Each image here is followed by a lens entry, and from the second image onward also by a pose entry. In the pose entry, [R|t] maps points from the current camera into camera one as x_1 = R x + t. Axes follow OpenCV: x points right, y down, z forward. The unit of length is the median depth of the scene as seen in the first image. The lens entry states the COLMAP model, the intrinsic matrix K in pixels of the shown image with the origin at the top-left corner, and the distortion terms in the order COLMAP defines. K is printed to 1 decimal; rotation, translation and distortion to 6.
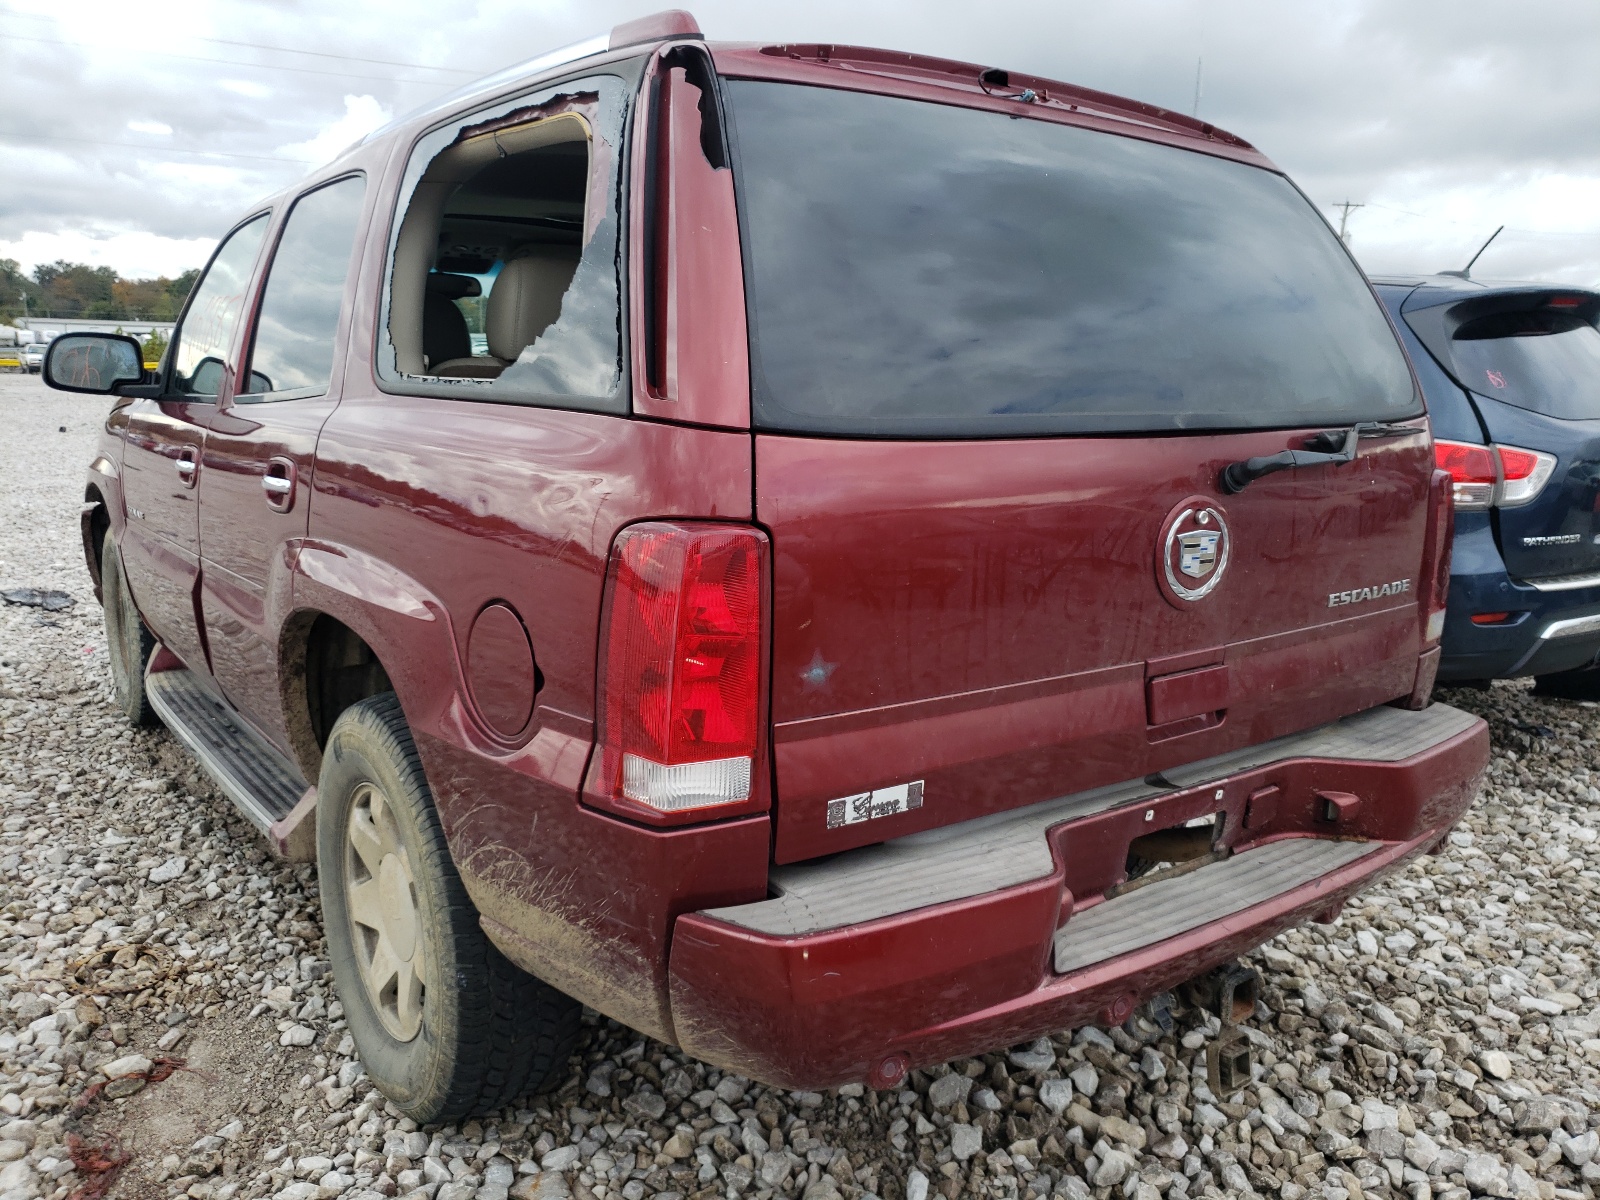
lens RADIAL K [[1191.4, 0, 800.0], [0, 1191.4, 600.0], [0, 0, 1]] dist [-0.003398, -0.000815]
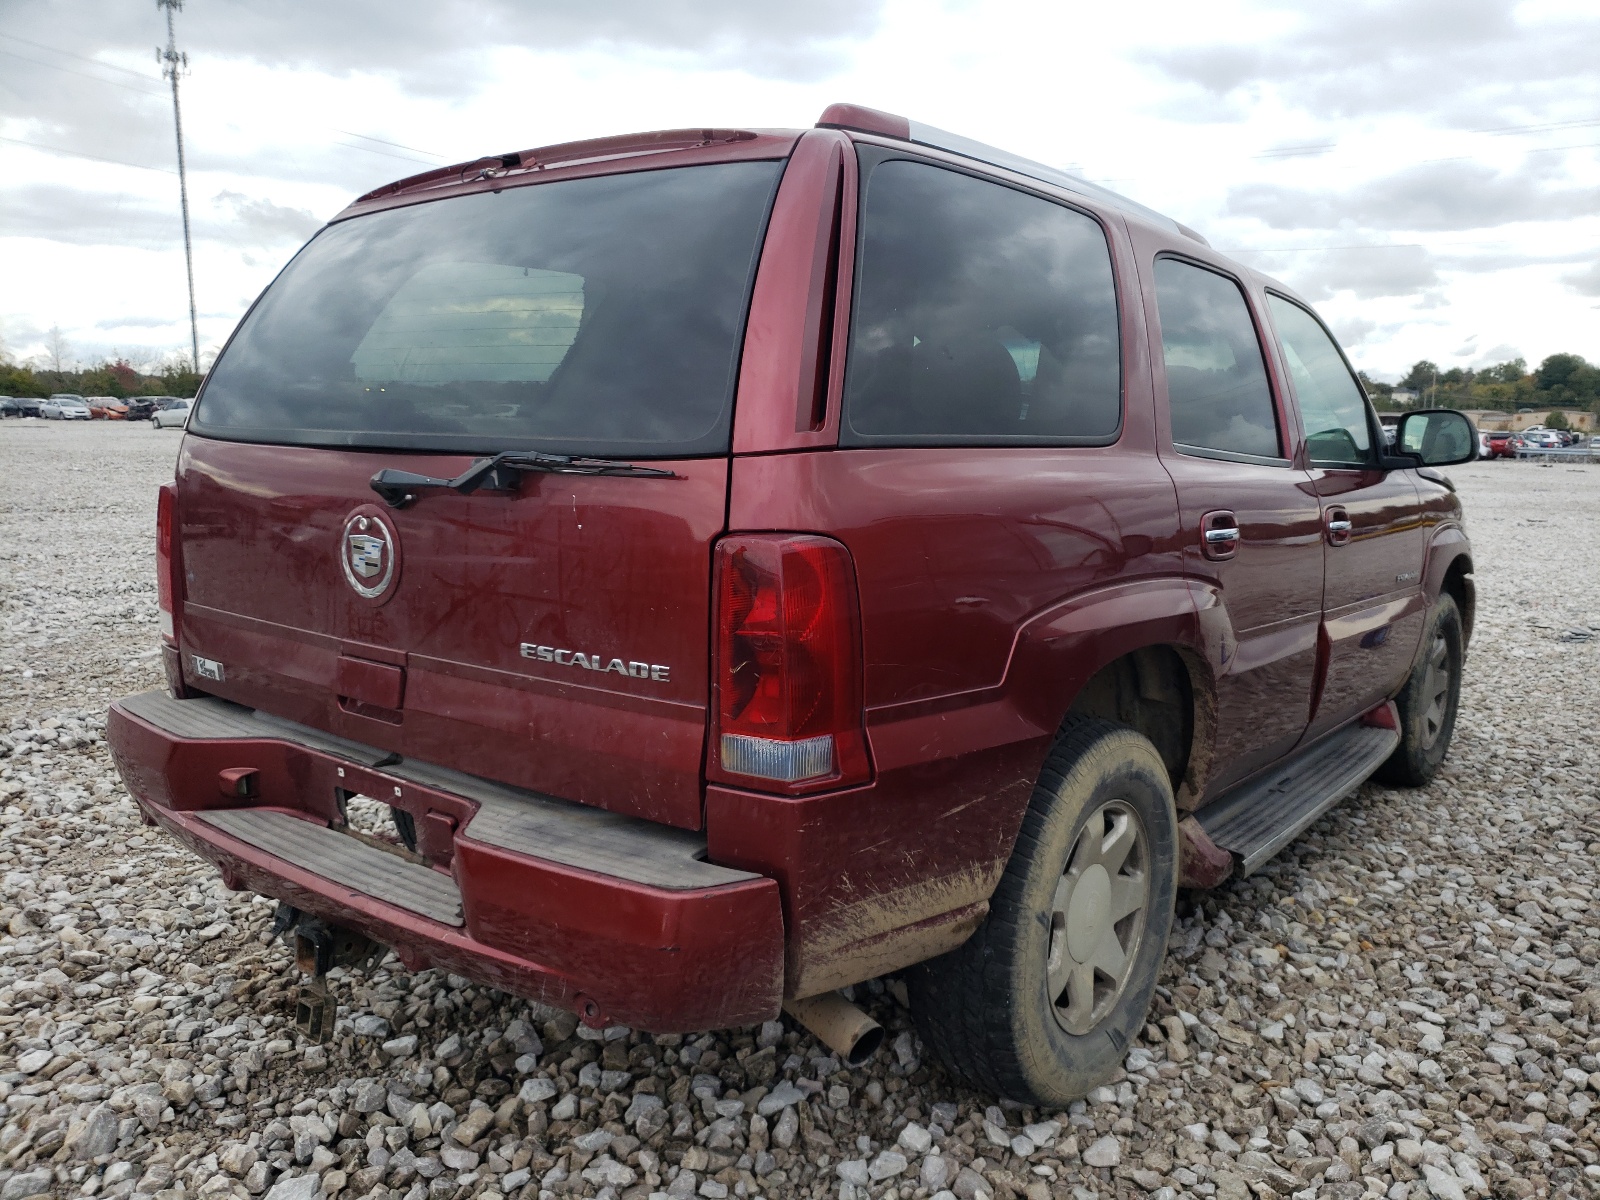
lens RADIAL K [[1191.4, 0, 800.0], [0, 1191.4, 600.0], [0, 0, 1]] dist [-0.003398, -0.000815]
pose [[0.315503, 0.129374, -0.940064, 1.463671], [-0.199979, 0.977479, 0.067406, -0.149658], [0.927613, 0.166726, 0.334270, 0.962007]]
